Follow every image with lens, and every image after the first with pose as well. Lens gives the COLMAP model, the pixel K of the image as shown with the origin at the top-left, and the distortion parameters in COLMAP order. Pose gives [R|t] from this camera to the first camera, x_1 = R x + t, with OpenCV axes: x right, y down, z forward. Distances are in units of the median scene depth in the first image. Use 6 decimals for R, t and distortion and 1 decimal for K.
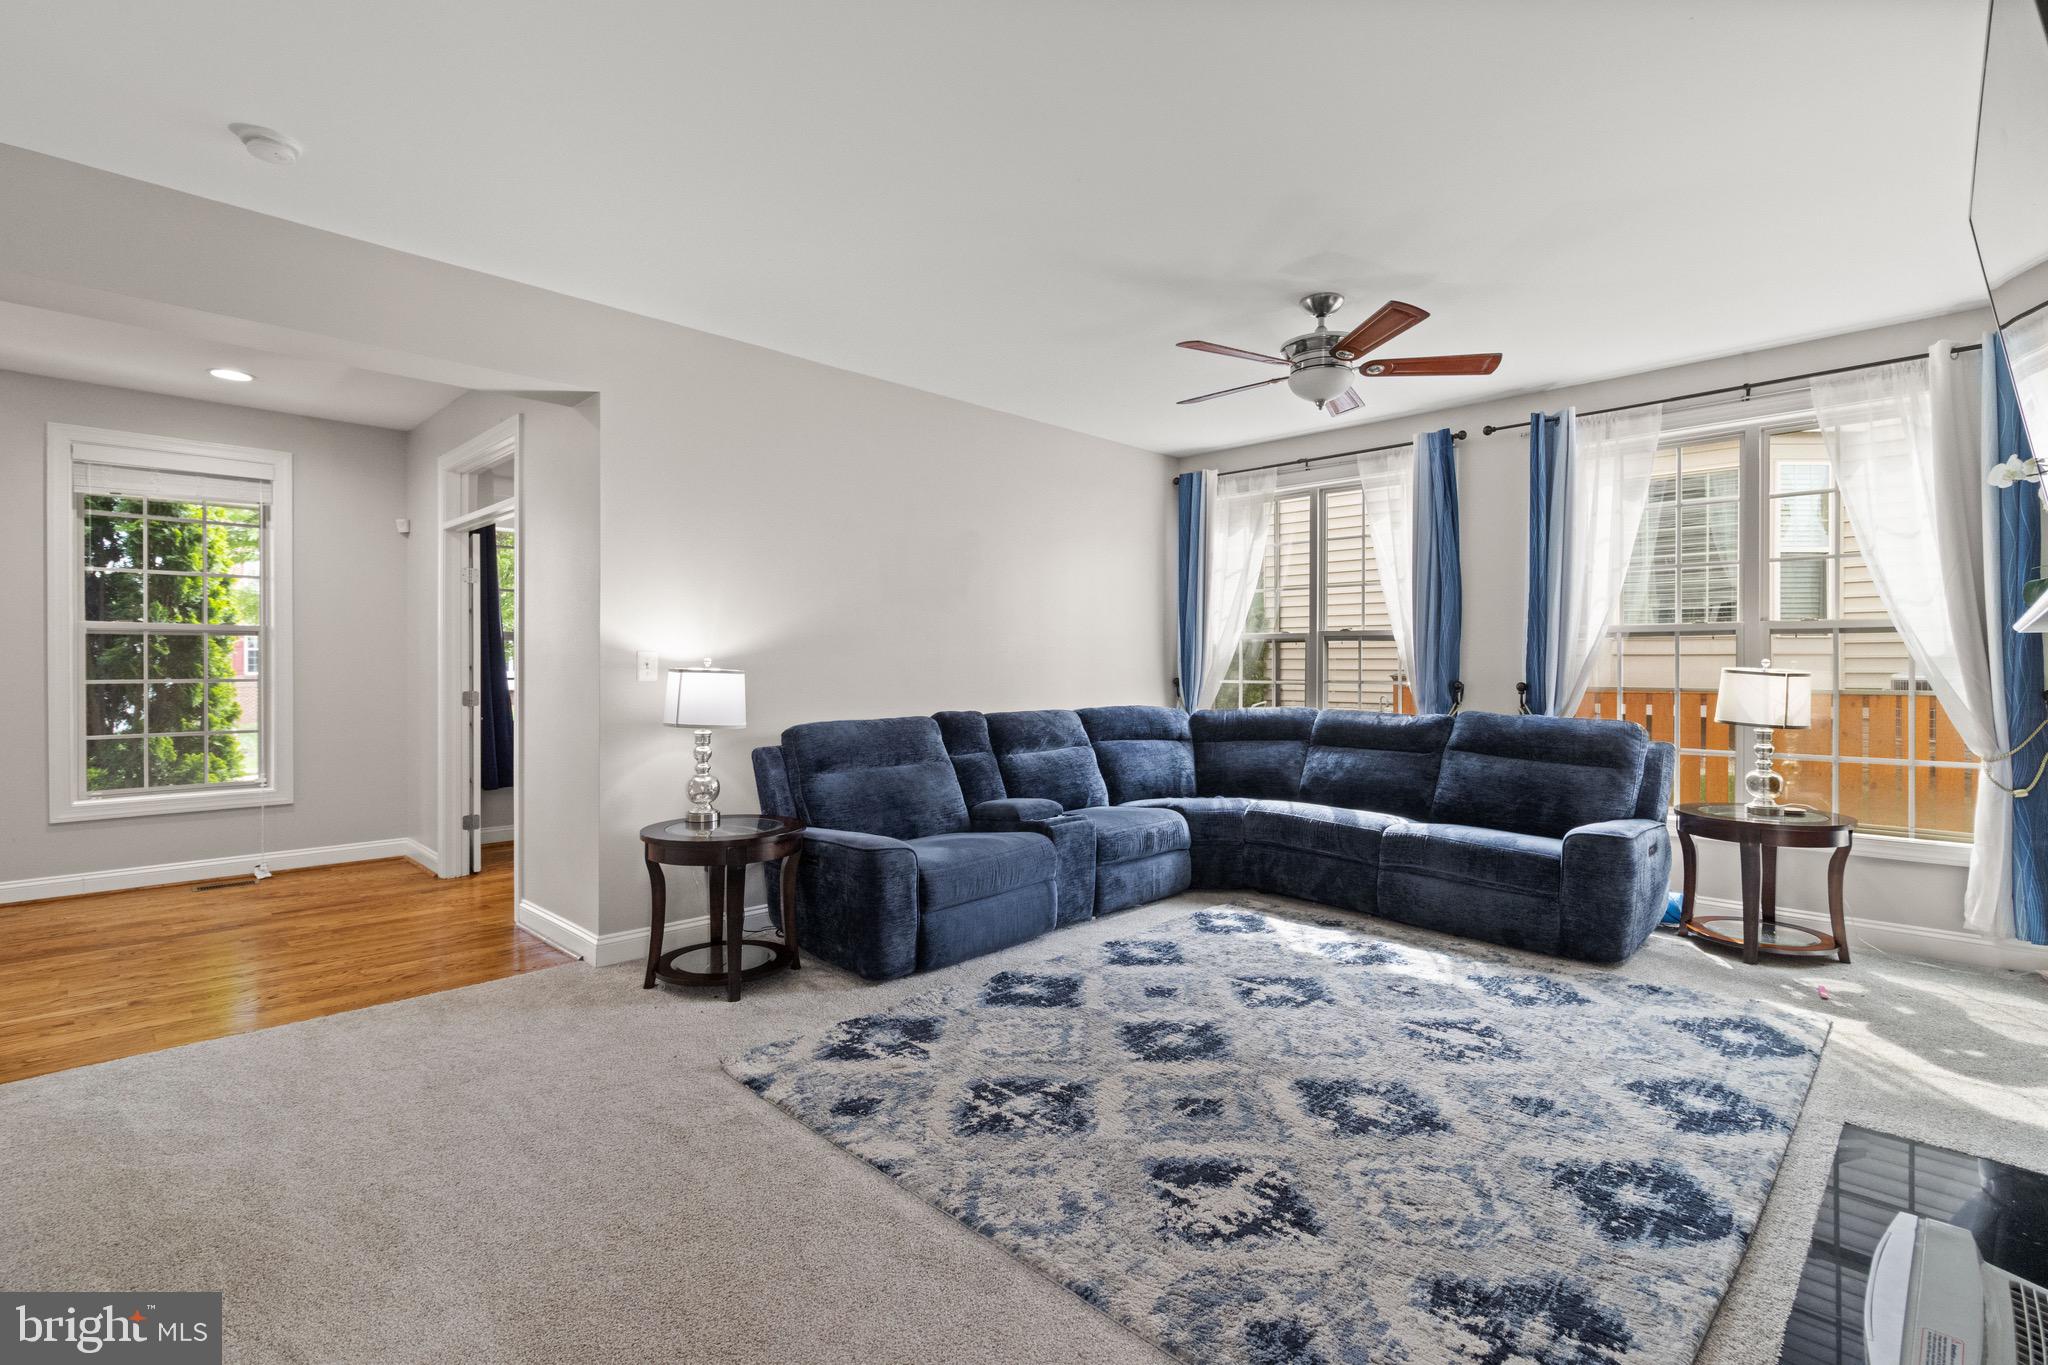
lens RADIAL K [[944.8, 0, 1024.5], [0, 944.8, 672.2], [0, 0, 1]] dist [0.002406, -0.000004]
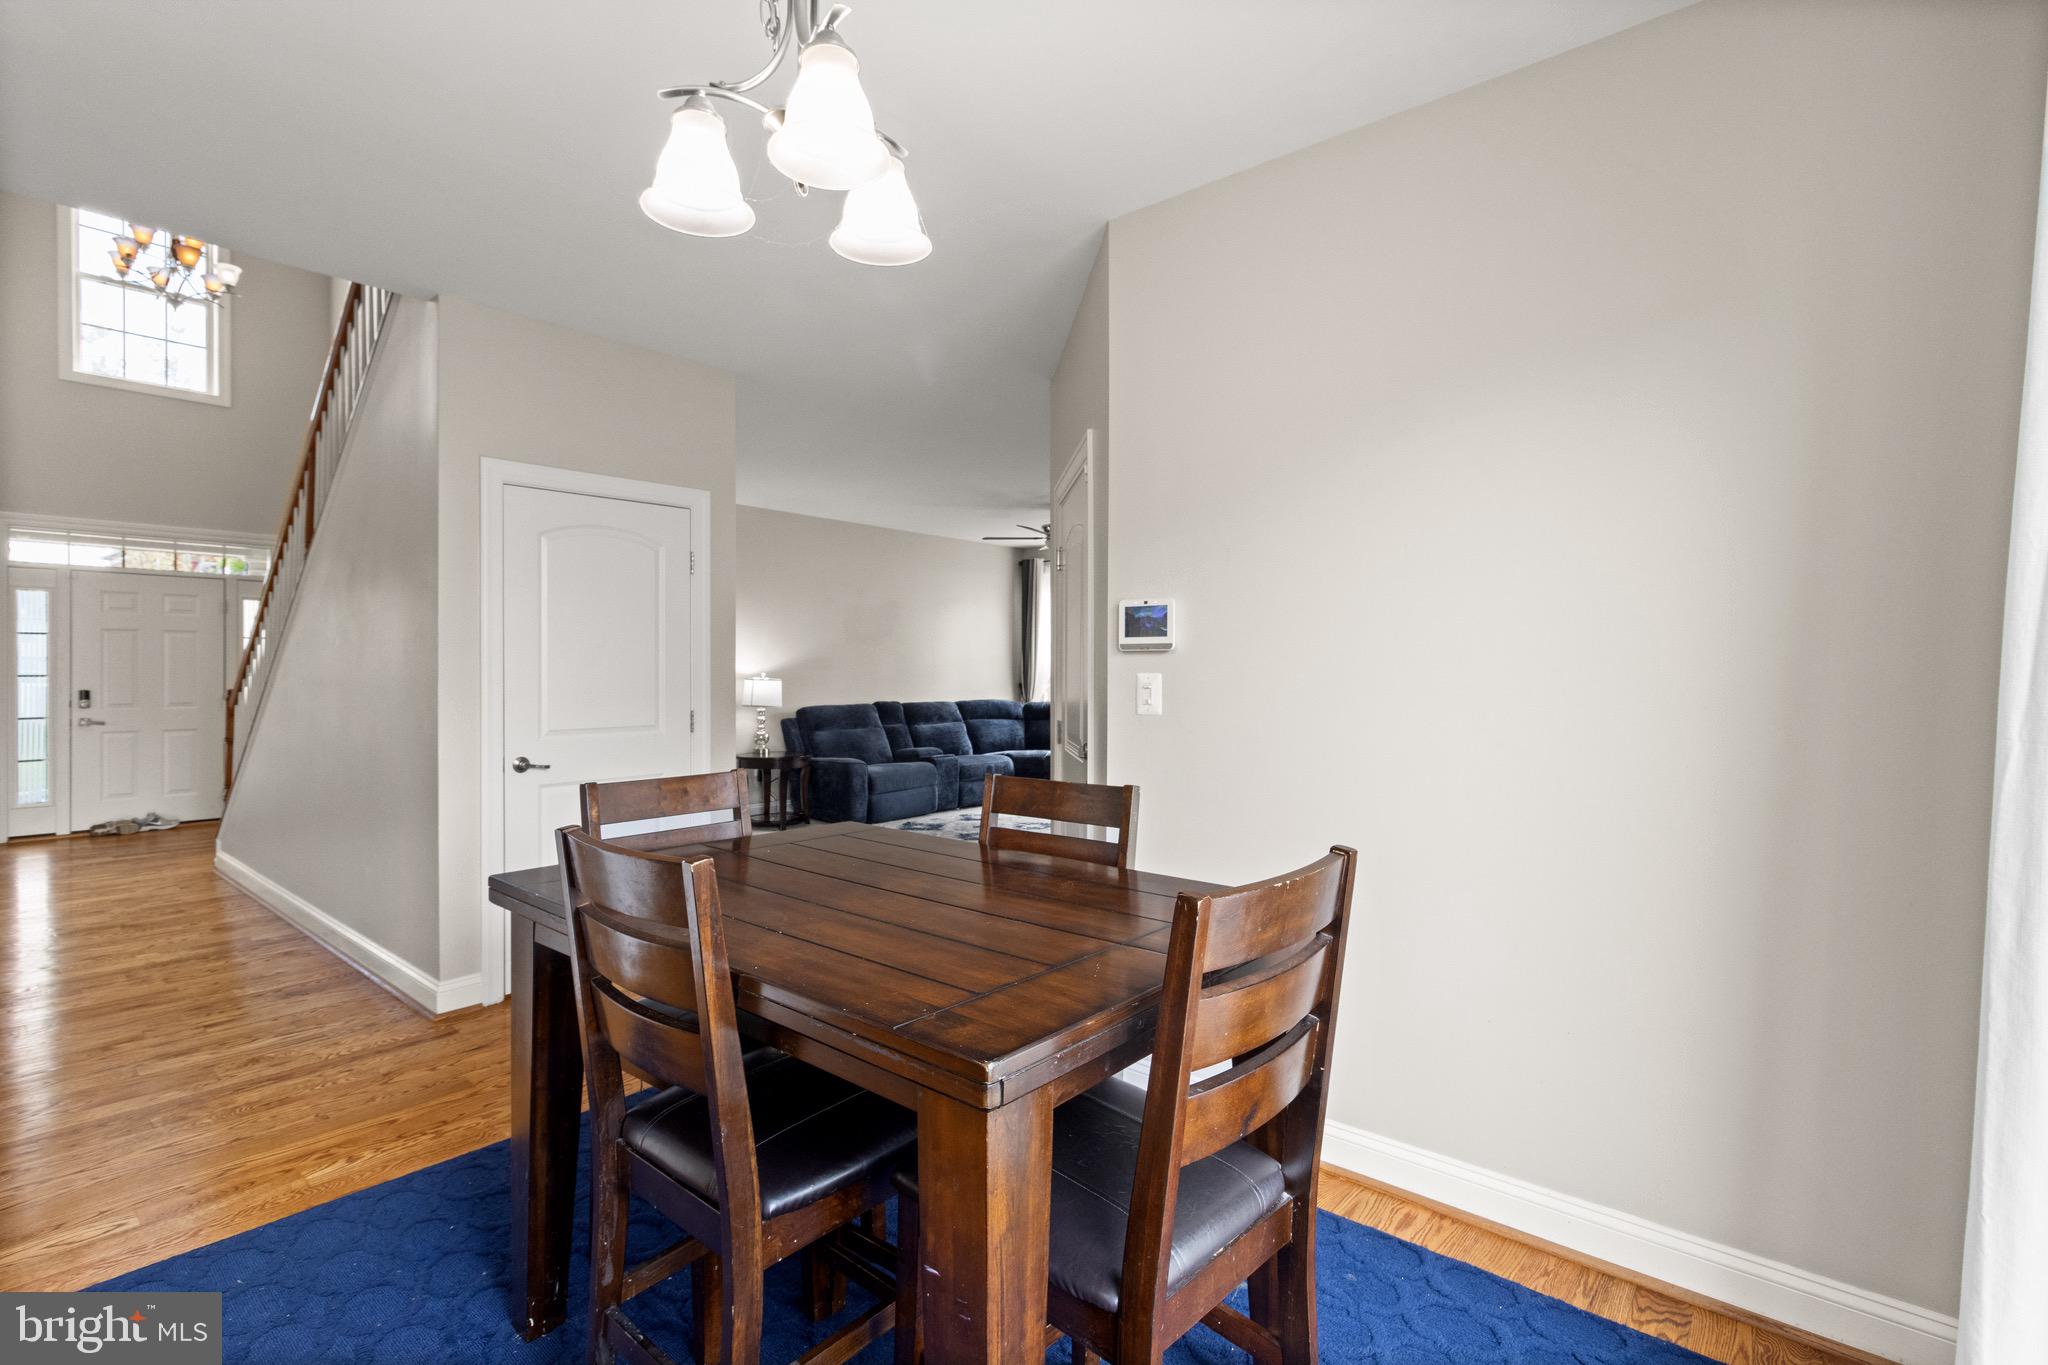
lens RADIAL K [[944.8, 0, 1025.2], [0, 944.8, 679.5], [0, 0, 1]] dist [0.002406, -0.000004]
pose [[0.997120, 0.000614, 0.075835, 0.069293], [-0.000695, 0.999999, 0.001036, -0.003109], [-0.075834, -0.001086, 0.997120, -1.018580]]
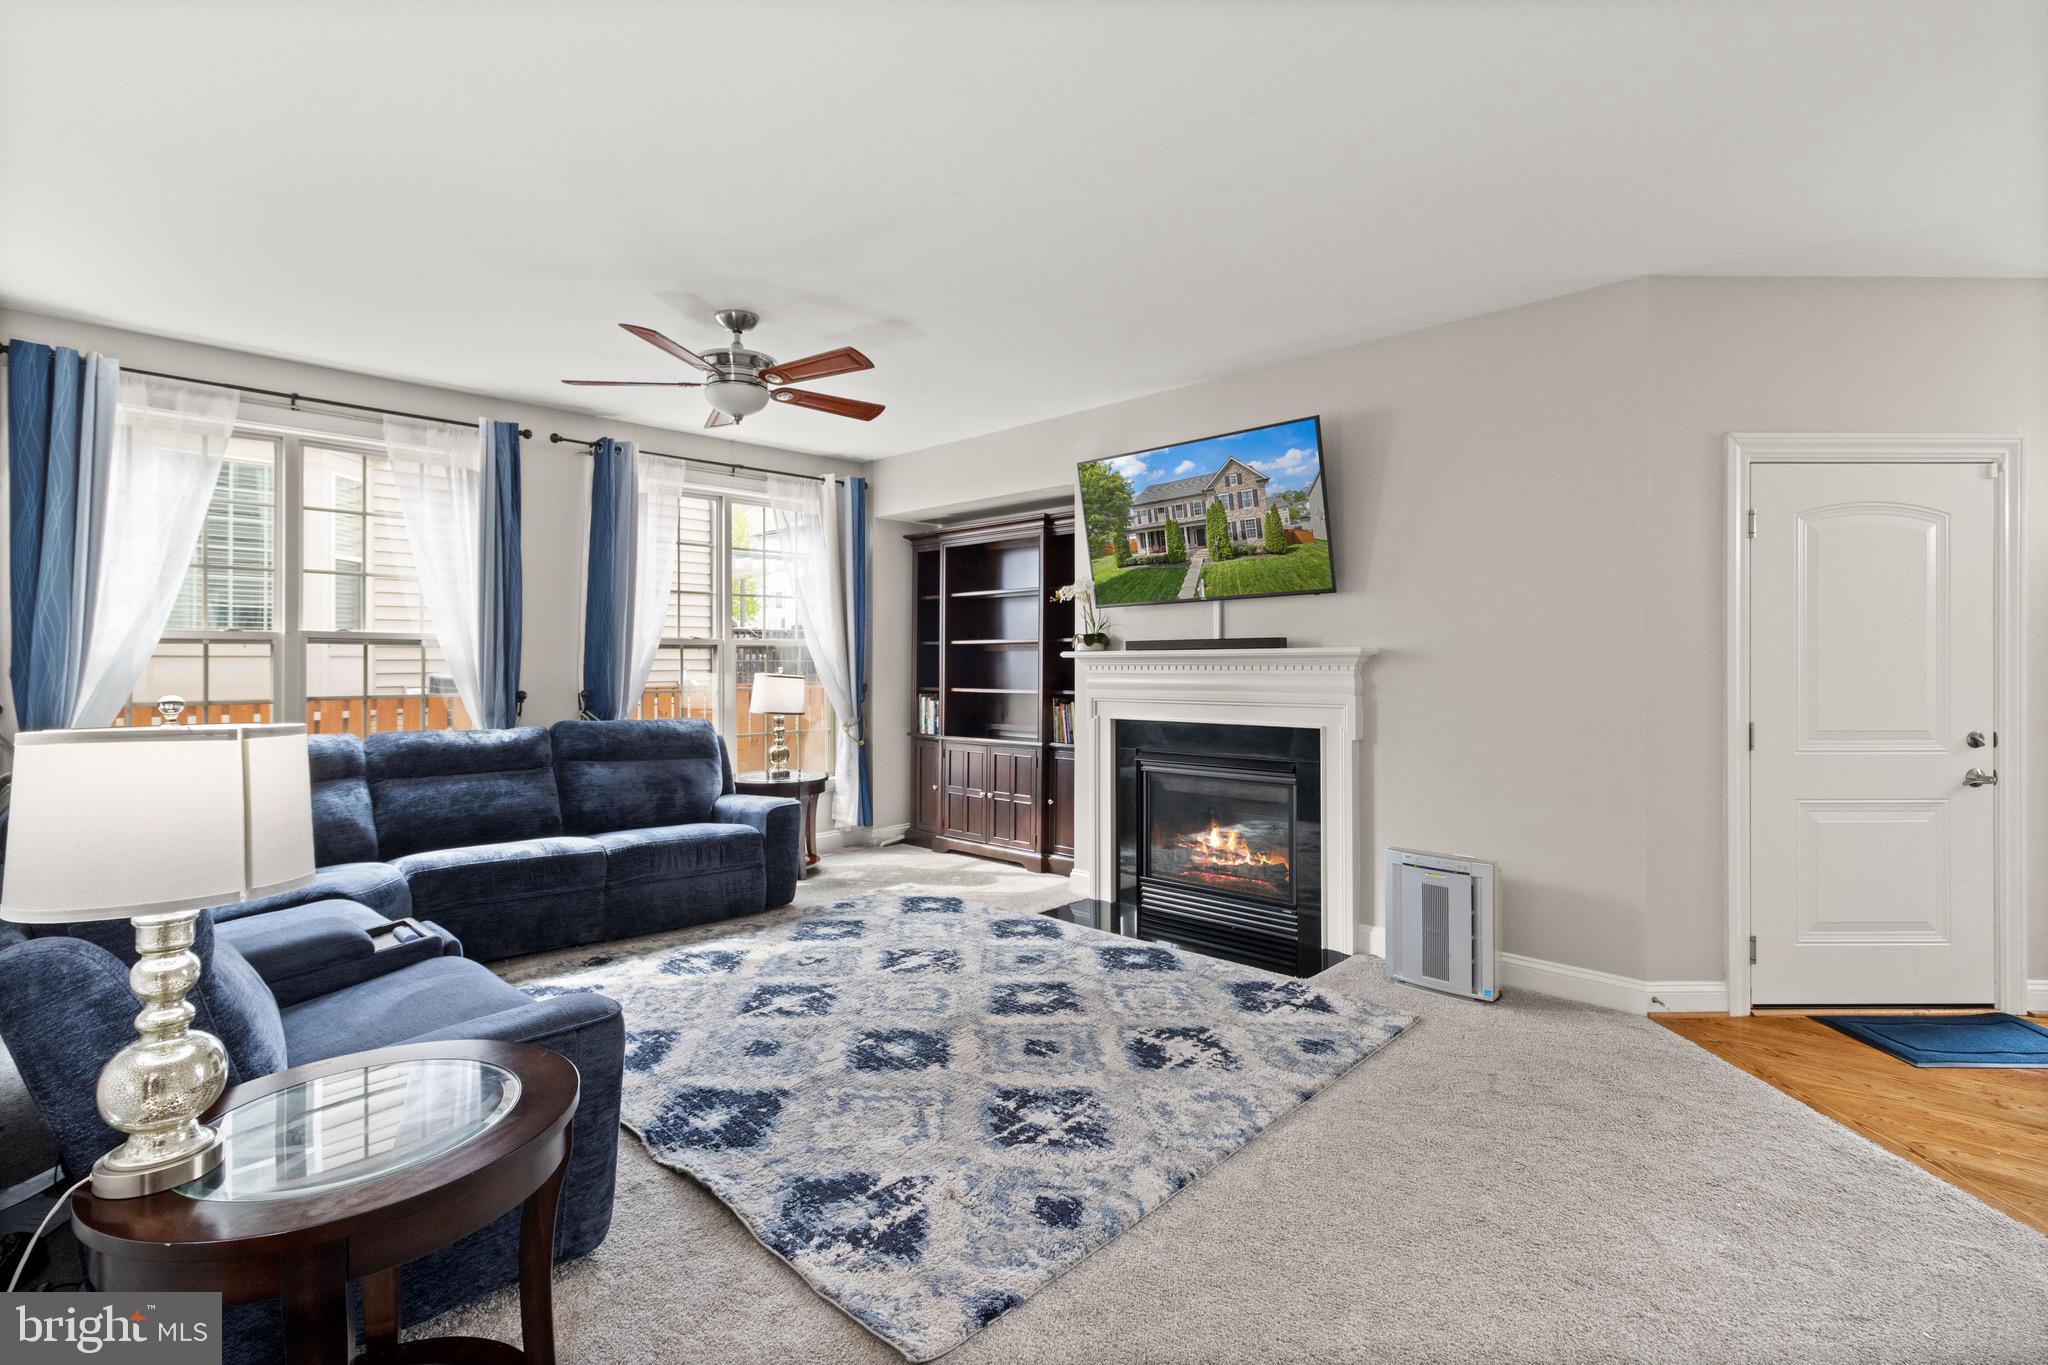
lens RADIAL K [[944.8, 0, 1025.4], [0, 944.8, 664.7], [0, 0, 1]] dist [0.002406, -0.000004]
pose [[-0.016123, -0.003641, 0.999863, -0.638554], [0.011708, 0.999924, 0.003830, -0.019005], [-0.999801, 0.011769, -0.016079, 0.653159]]
